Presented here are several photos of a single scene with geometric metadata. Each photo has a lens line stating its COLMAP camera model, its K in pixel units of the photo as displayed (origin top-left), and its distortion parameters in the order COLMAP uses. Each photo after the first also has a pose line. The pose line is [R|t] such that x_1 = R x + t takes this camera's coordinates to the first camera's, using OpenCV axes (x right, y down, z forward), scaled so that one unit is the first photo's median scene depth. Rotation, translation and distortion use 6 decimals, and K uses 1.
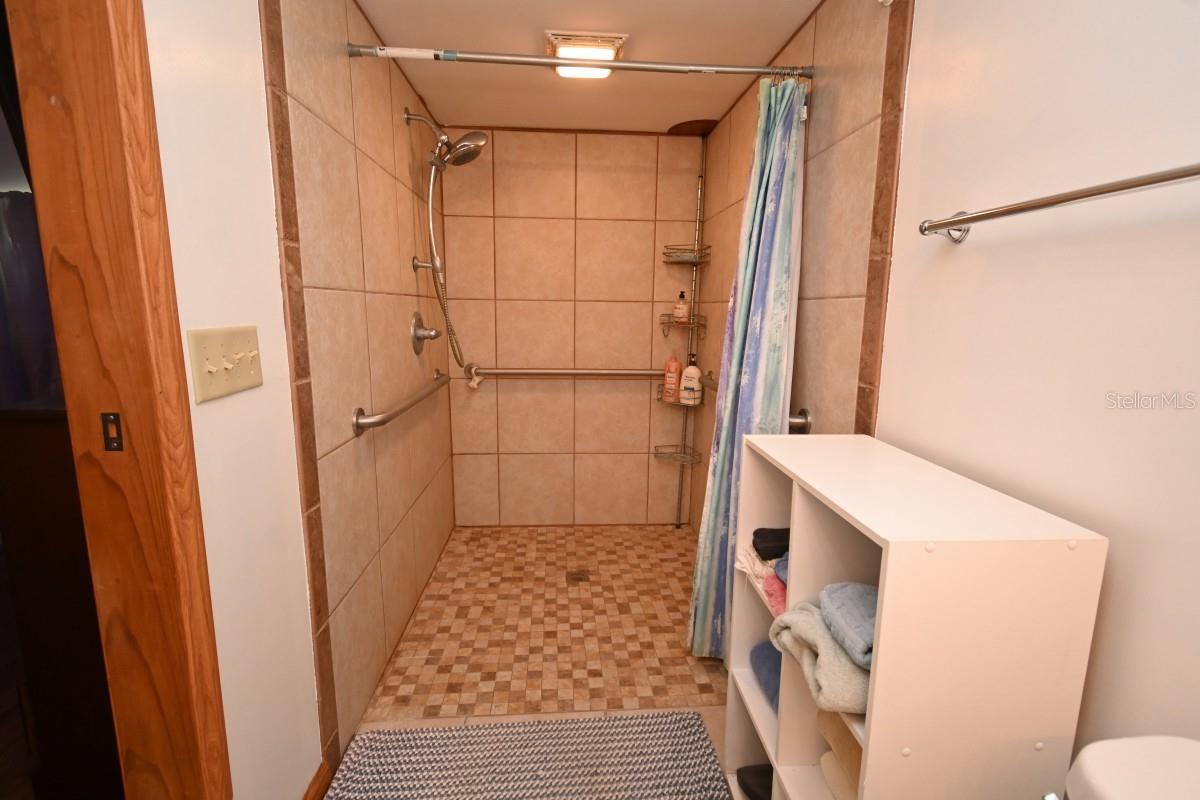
lens RADIAL K [[568.6, 0, 598.7], [0, 568.6, 403.3], [0, 0, 1]] dist [0.008479, -0.004900]
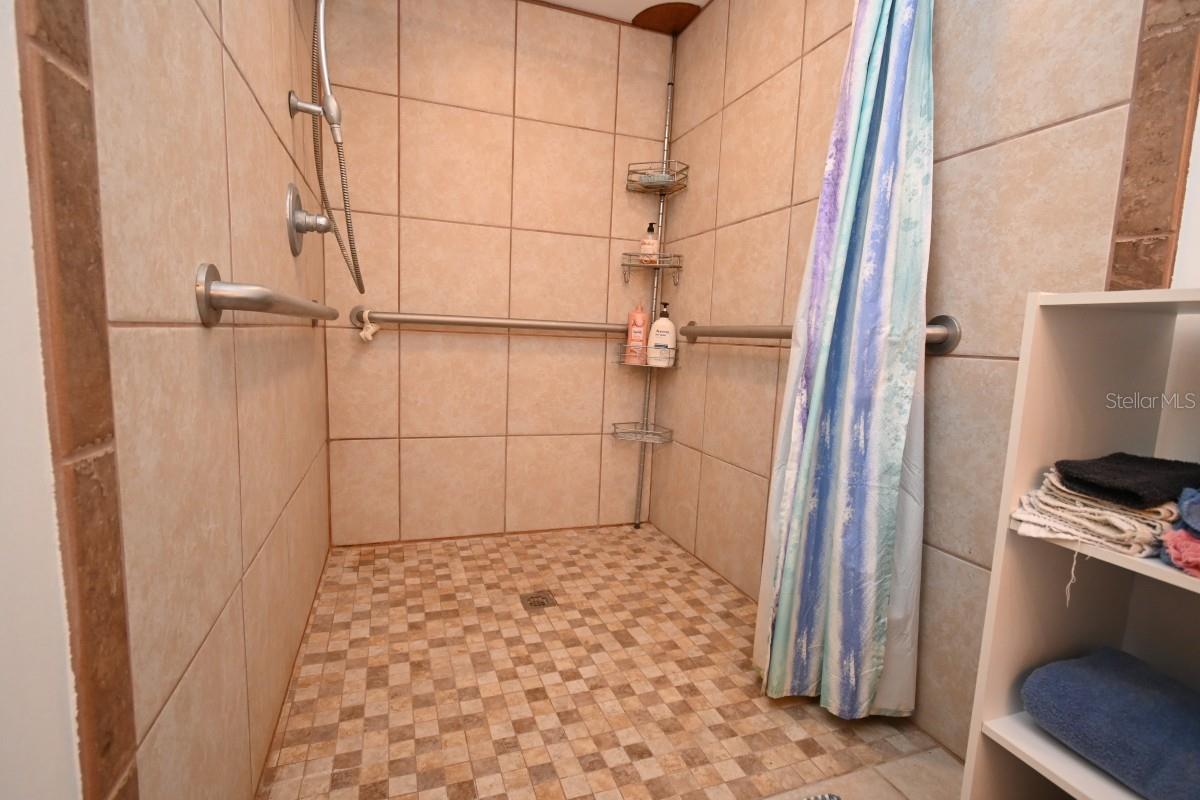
lens RADIAL K [[568.6, 0, 601.9], [0, 568.6, 401.8], [0, 0, 1]] dist [0.008479, -0.004900]
pose [[0.961258, -0.005507, 0.275594, -0.147320], [0.016839, 0.999106, -0.038770, 0.085958], [-0.275134, 0.041908, 0.960492, 0.285803]]
